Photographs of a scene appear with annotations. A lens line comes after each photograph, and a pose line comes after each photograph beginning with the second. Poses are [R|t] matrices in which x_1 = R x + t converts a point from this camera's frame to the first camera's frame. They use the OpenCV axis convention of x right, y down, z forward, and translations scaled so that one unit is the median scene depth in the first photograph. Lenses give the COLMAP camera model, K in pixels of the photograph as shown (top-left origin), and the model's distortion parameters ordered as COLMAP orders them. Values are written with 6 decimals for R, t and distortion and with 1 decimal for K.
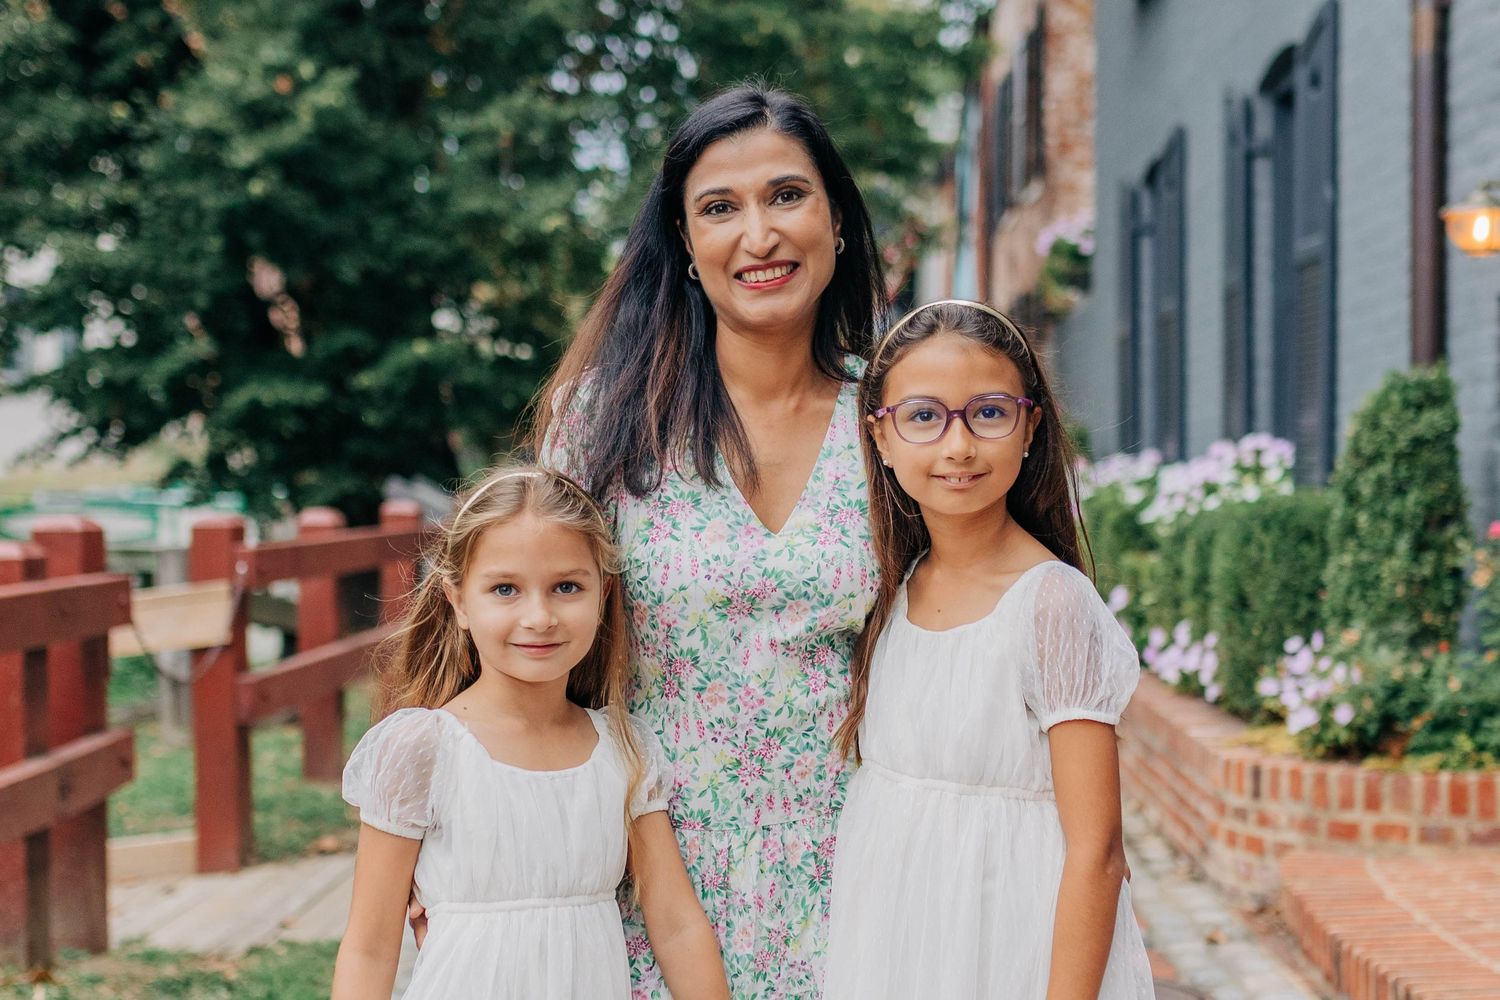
lens RADIAL K [[2359.1, 0, 846.8], [0, 2359.1, 583.1], [0, 0, 1]] dist [0.009525, -0.100601]
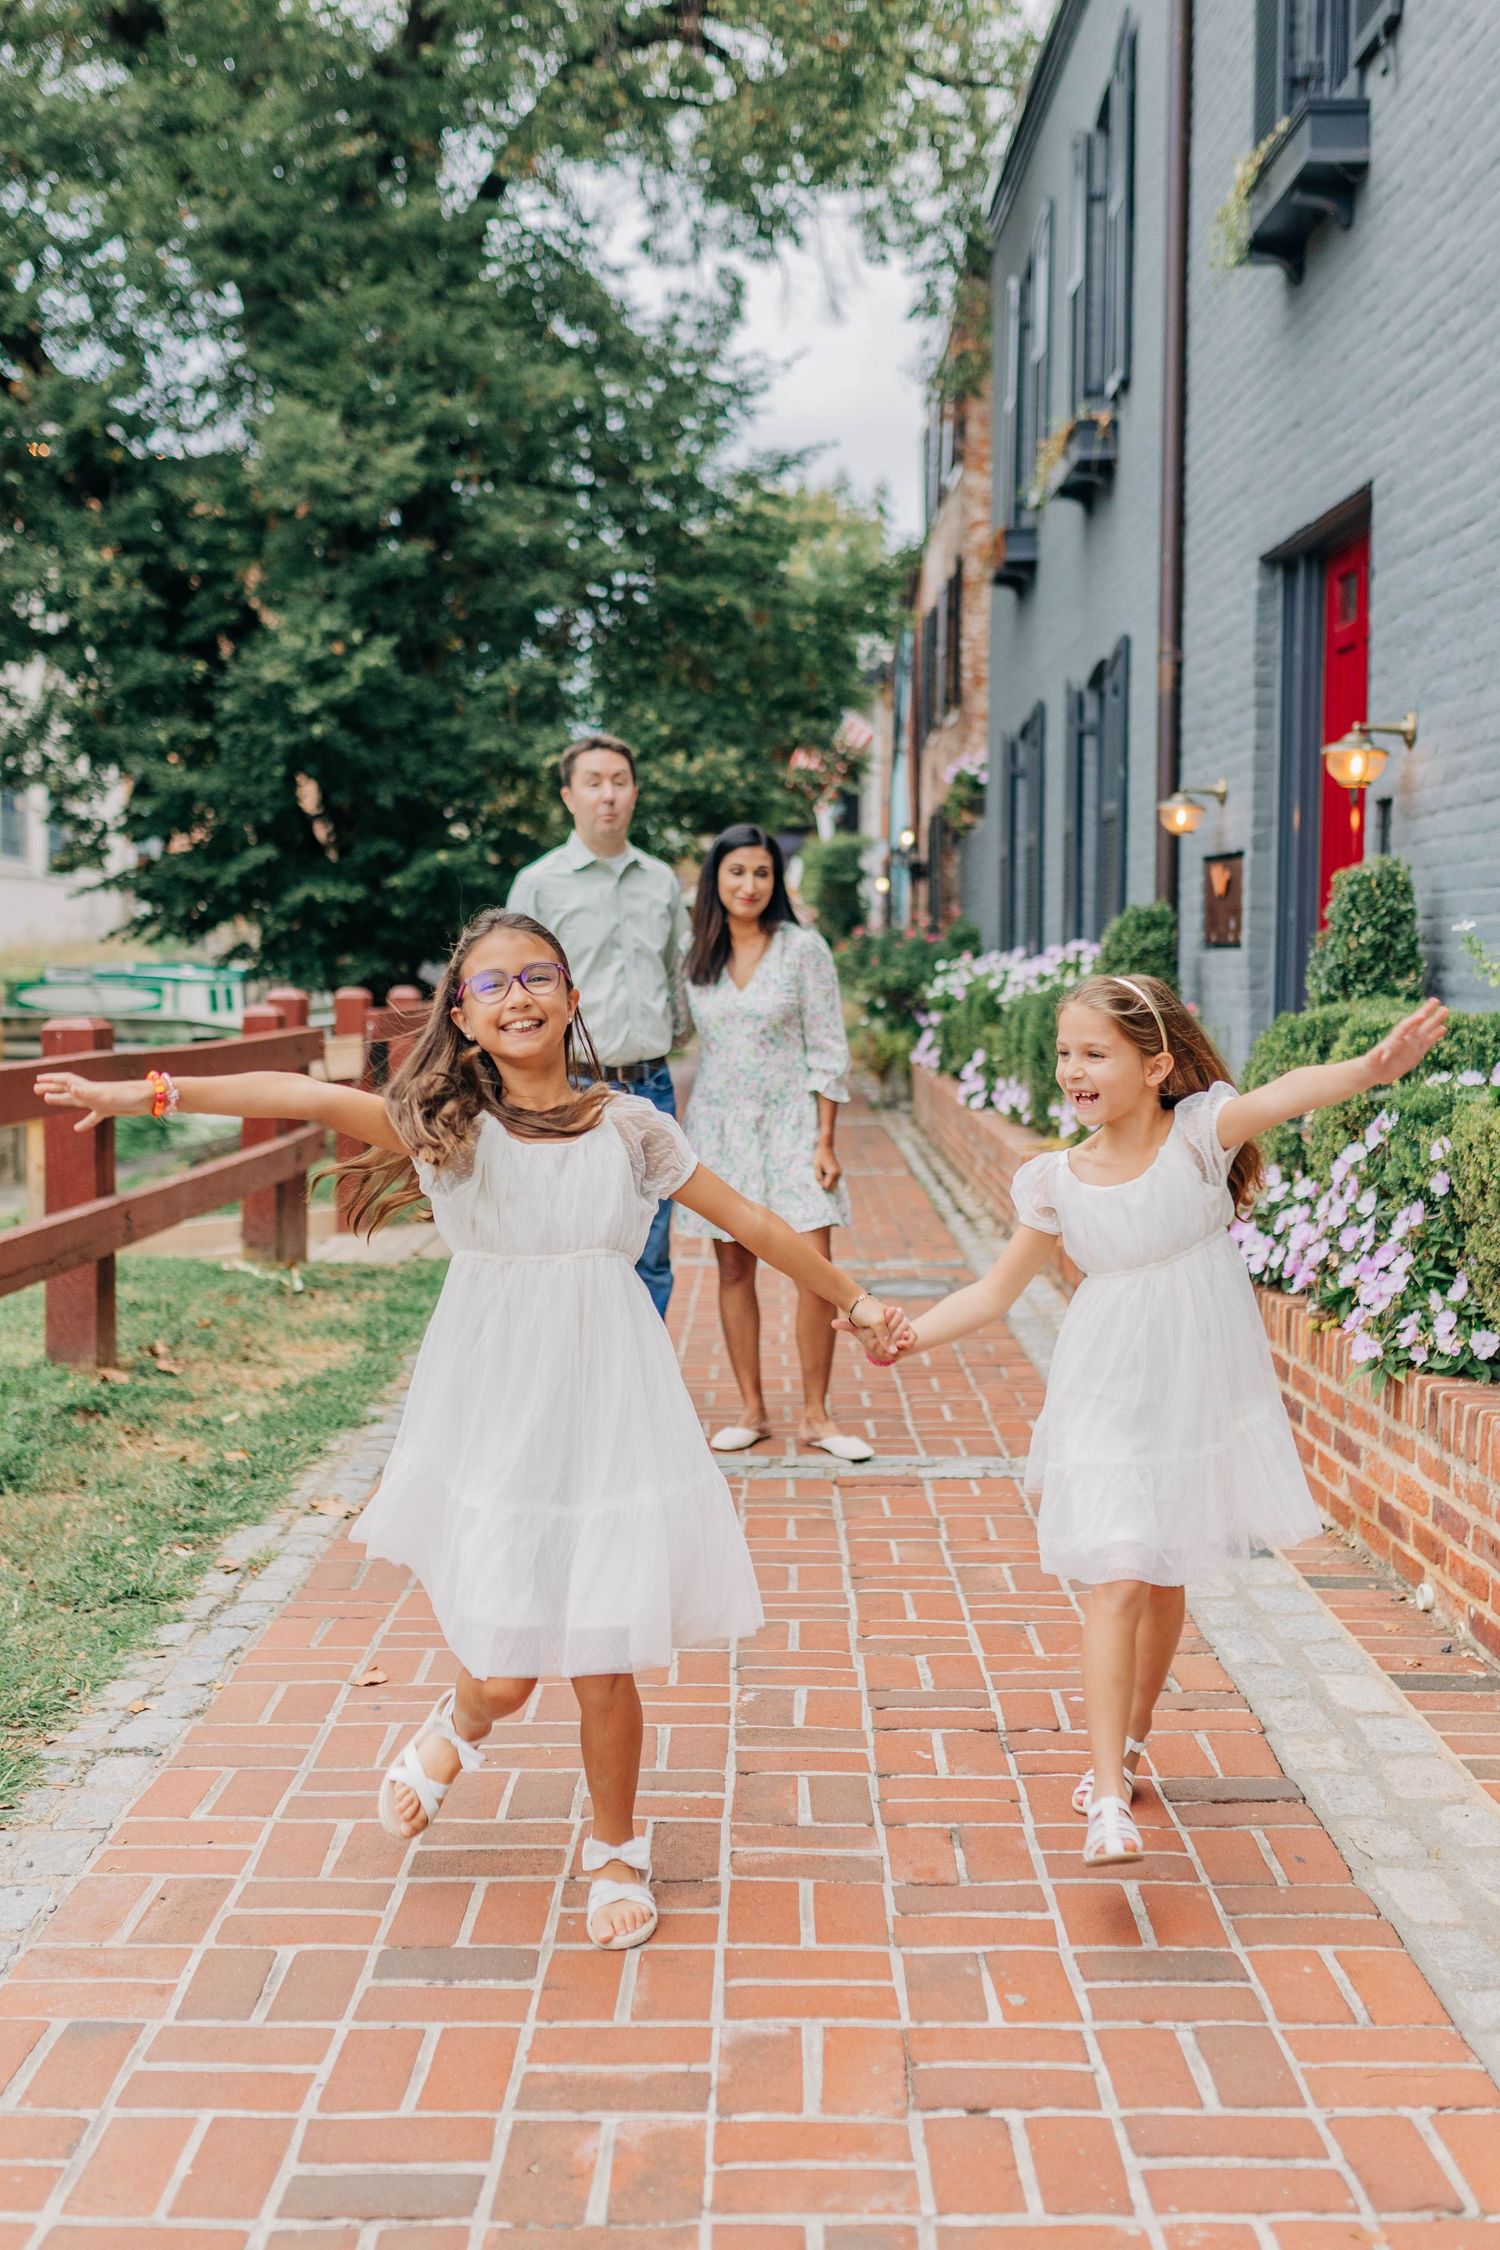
lens RADIAL K [[2351.1, 0, 744.4], [0, 2351.1, 1089.1], [0, 0, 1]] dist [-0.010081, 0.012294]
pose [[0.999739, 0.010643, -0.020227, 0.008917], [-0.010427, 0.999888, 0.010773, 0.014787], [0.020339, -0.010560, 0.999737, -0.487969]]
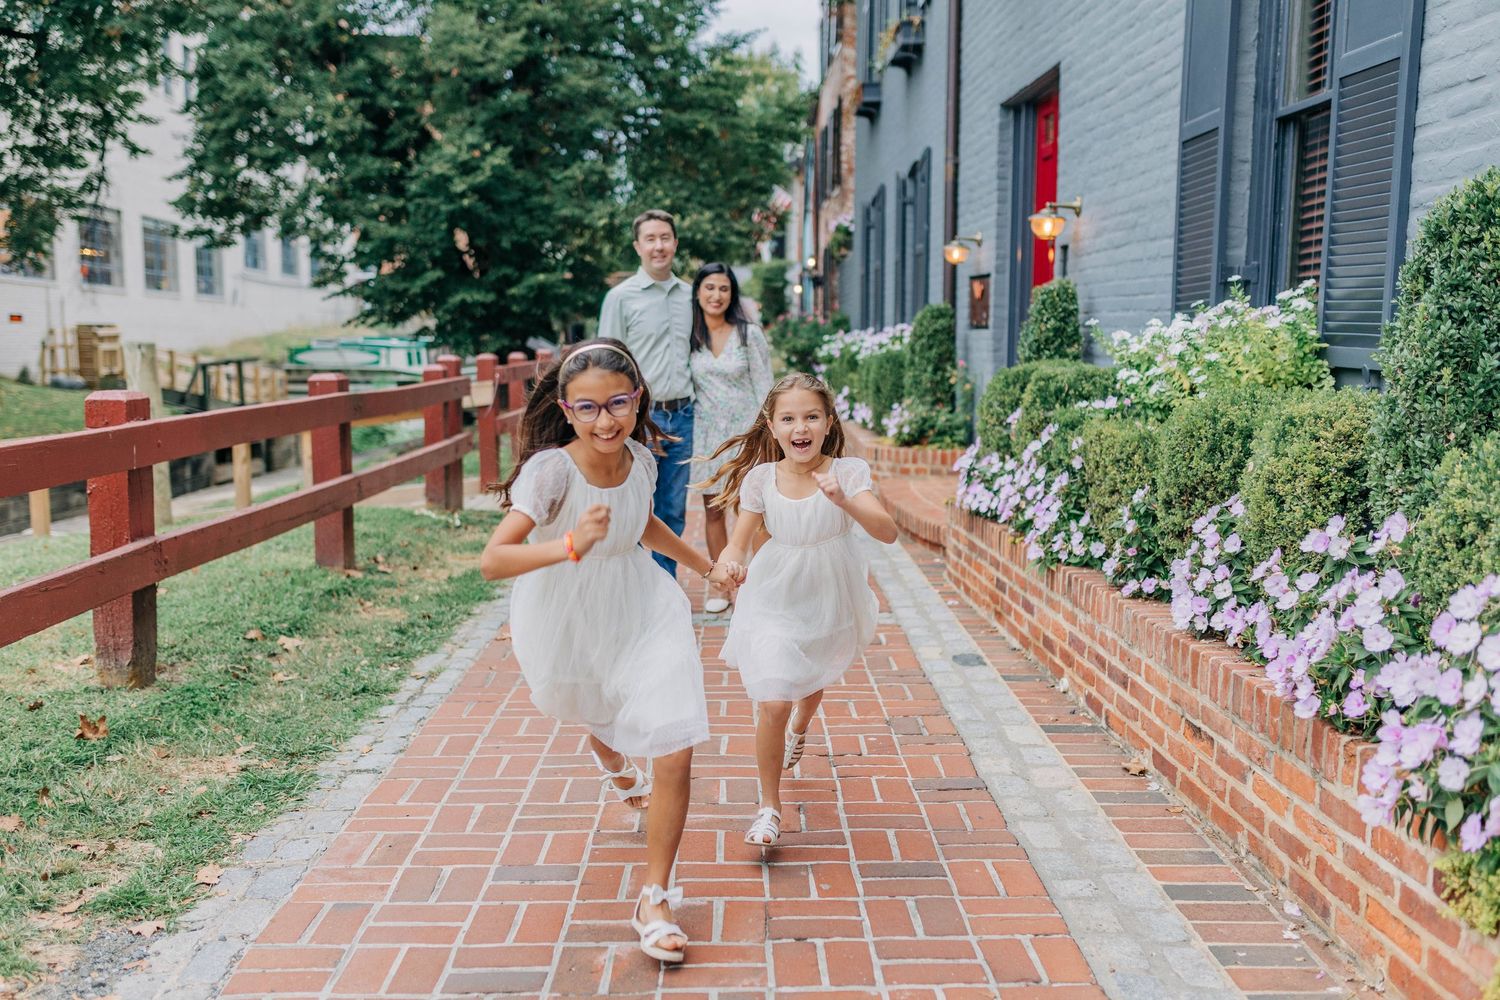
lens RADIAL K [[1362.8, 0, 746.6], [0, 1362.8, 499.7], [0, 0, 1]] dist [-0.004553, 0.002963]
pose [[0.999988, 0.004581, -0.001786, 0.022171], [-0.004427, 0.996939, 0.078063, 0.011578], [0.002138, -0.078054, 0.996947, -0.524745]]
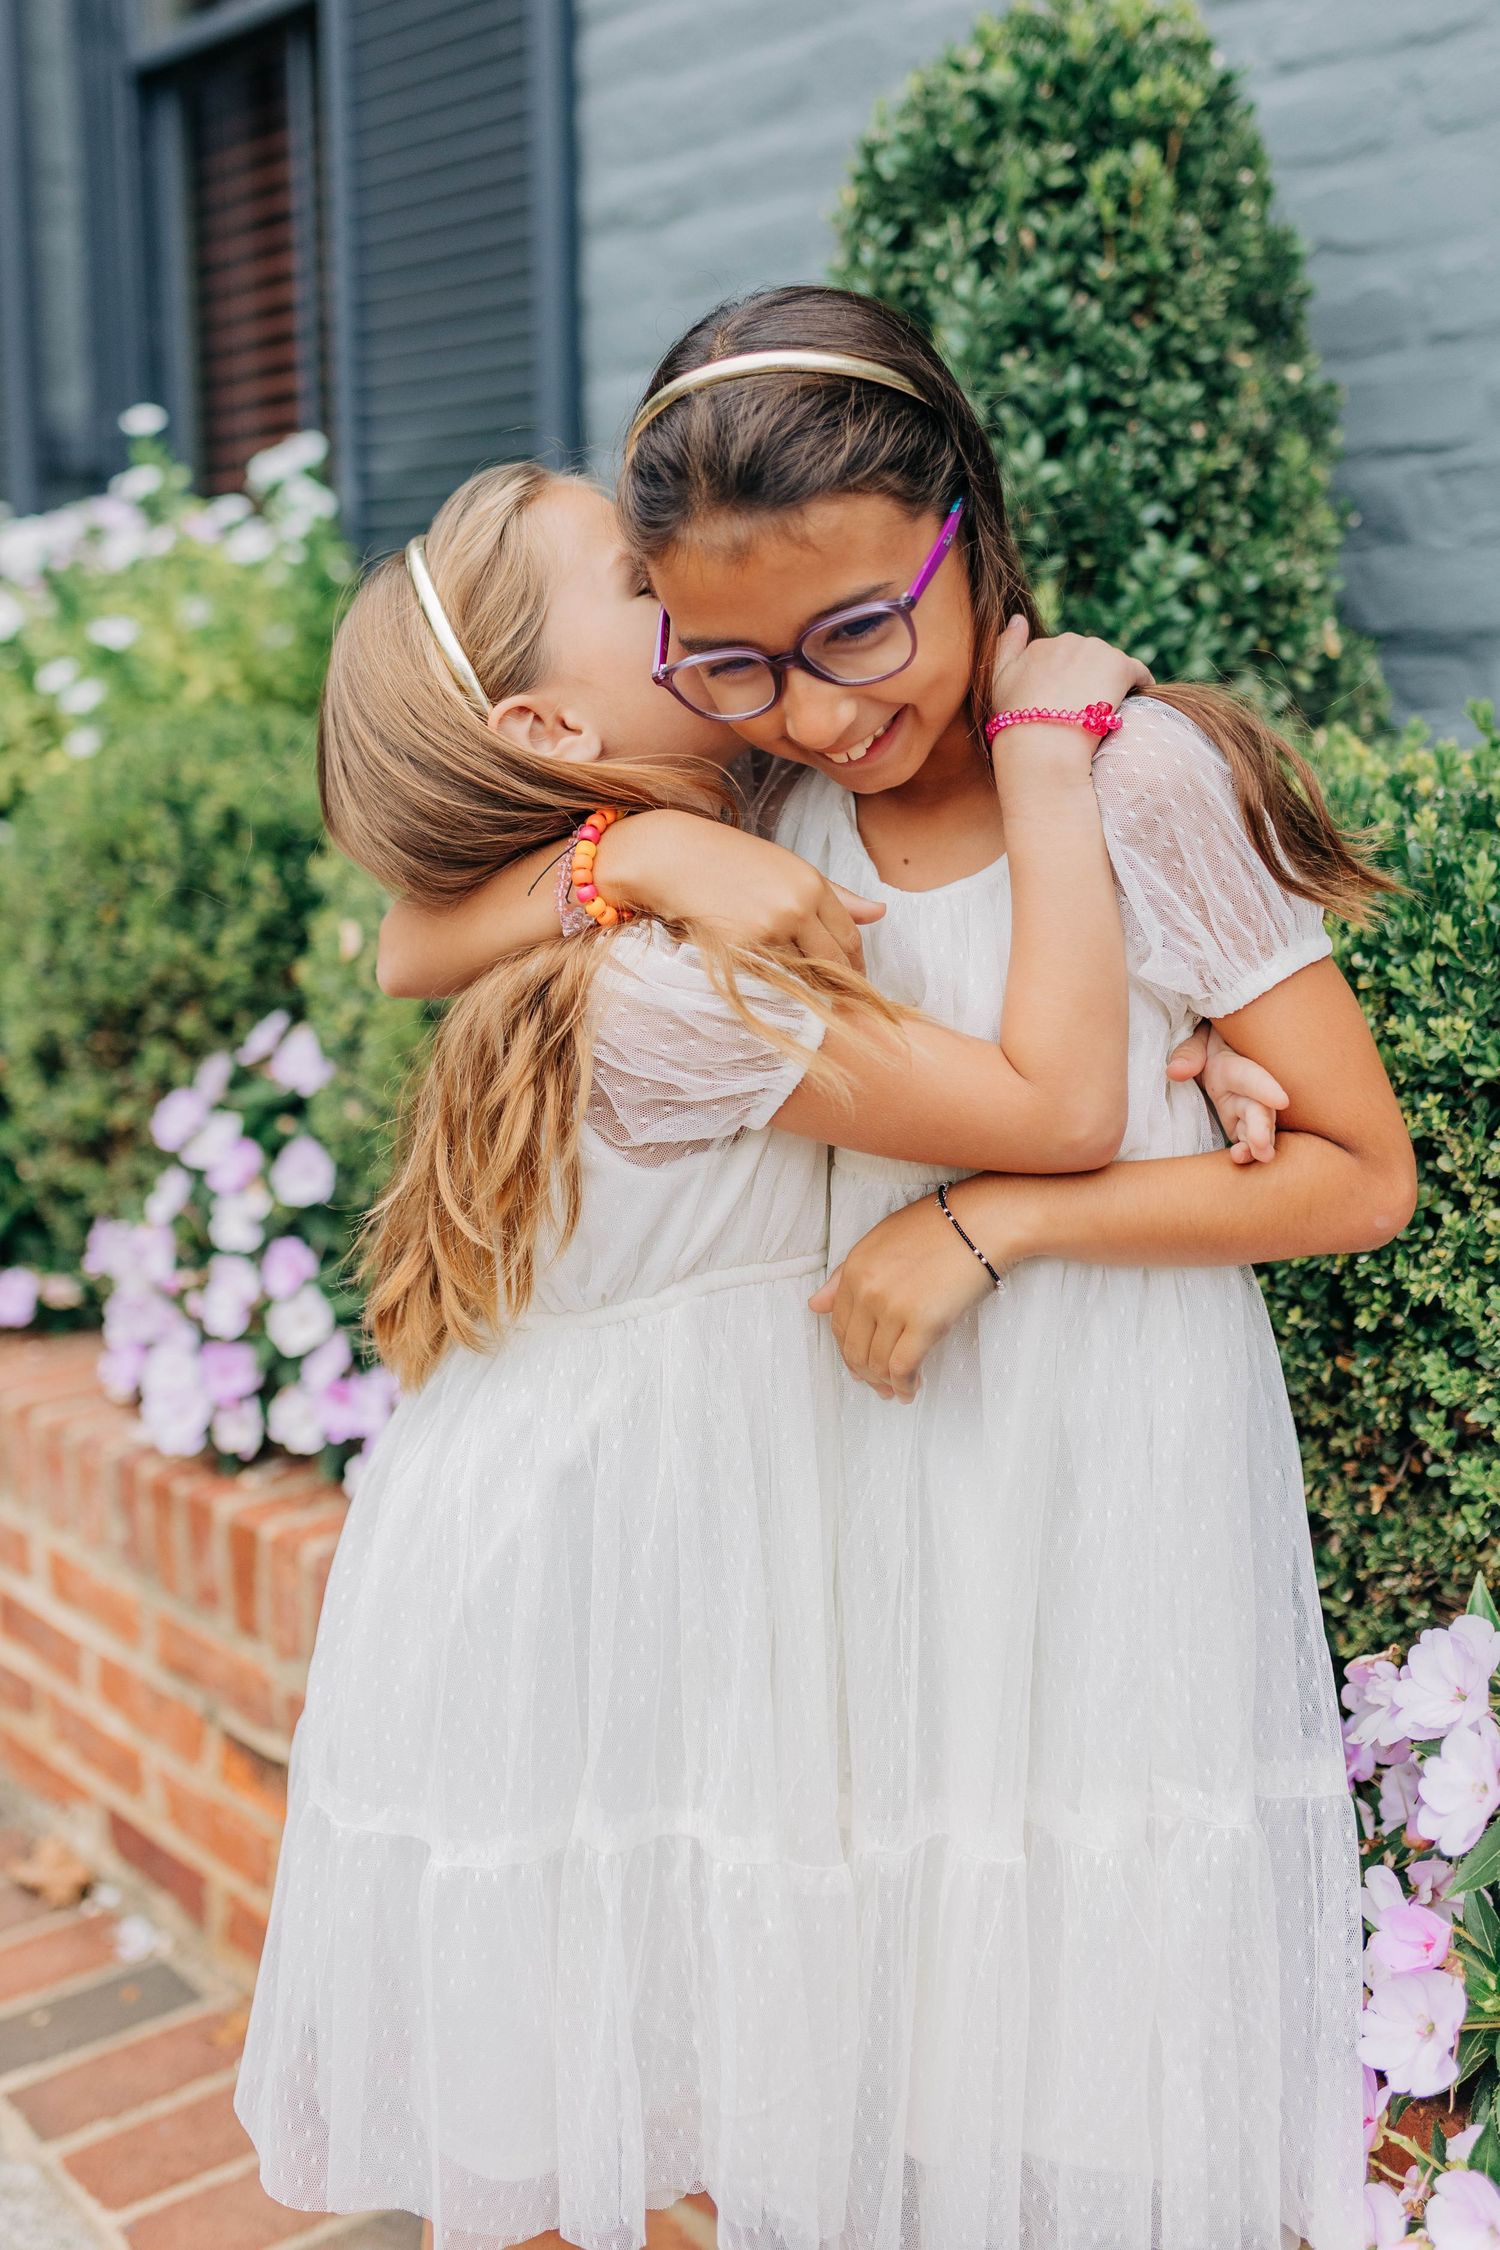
lens RADIAL K [[2432.0, 0, 614.9], [0, 2432.0, 954.7], [0, 0, 1]] dist [-0.008413, 0.001900]
pose [[0.805104, -0.088776, 0.586453, 0.058605], [0.047914, 0.995239, 0.084880, 0.016046], [-0.591196, -0.040238, 0.805524, -0.289971]]
